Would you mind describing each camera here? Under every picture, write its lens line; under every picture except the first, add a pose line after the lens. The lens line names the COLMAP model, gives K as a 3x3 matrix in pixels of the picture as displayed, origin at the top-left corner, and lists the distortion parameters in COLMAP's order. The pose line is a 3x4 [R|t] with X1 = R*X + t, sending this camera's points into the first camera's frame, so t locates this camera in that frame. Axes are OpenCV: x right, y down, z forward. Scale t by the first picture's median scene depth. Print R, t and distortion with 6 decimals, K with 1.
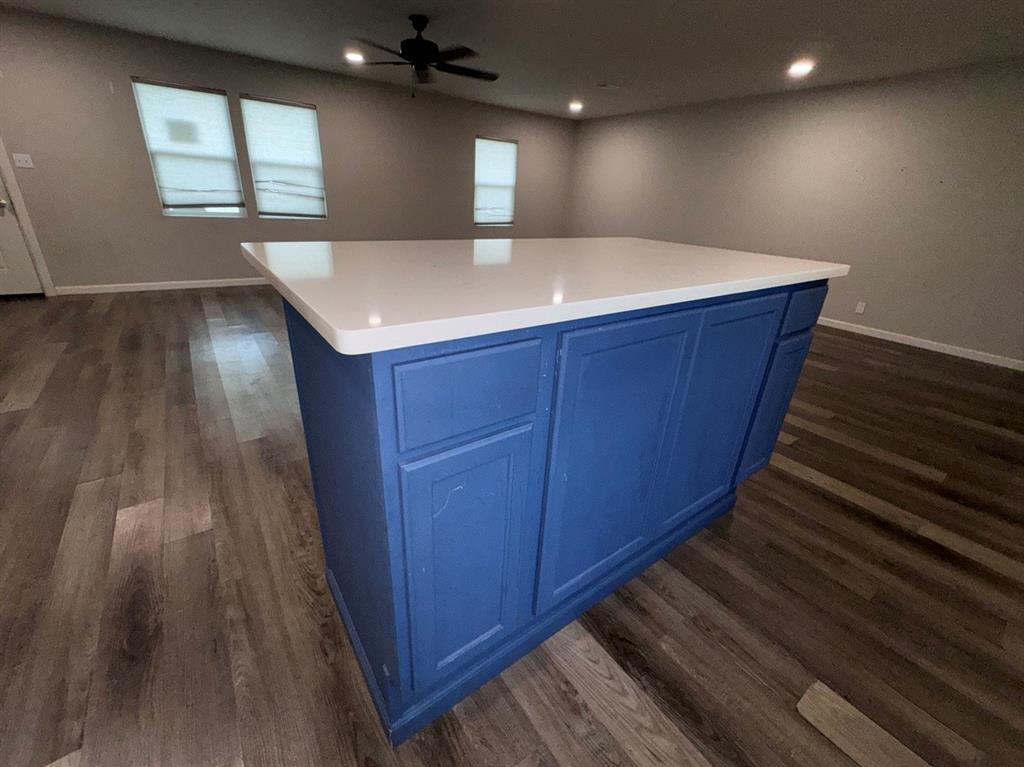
lens RADIAL K [[426.2, 0, 511.3], [0, 426.2, 381.3], [0, 0, 1]] dist [-0.002447, -0.000079]
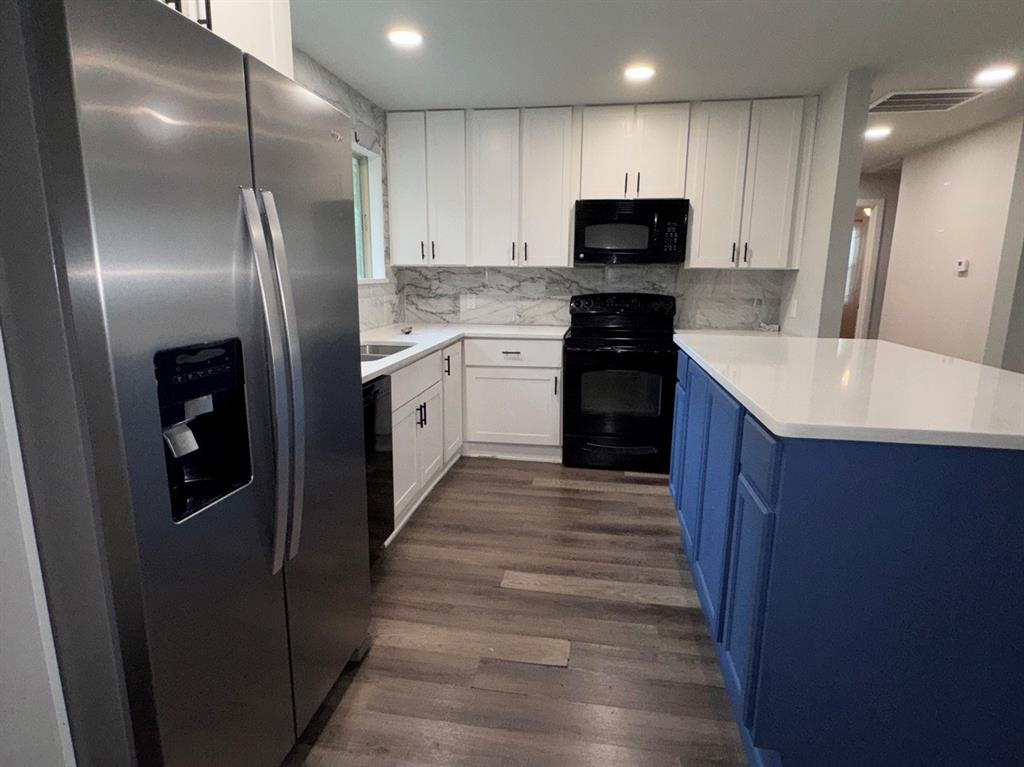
lens RADIAL K [[547.1, 0, 512.3], [0, 547.1, 379.4], [0, 0, 1]] dist [-0.000497, -0.000094]
pose [[-0.708770, 0.082941, -0.700547, 1.630937], [-0.317849, 0.849003, 0.422097, -0.541012], [0.629776, 0.521838, -0.575385, 1.200686]]
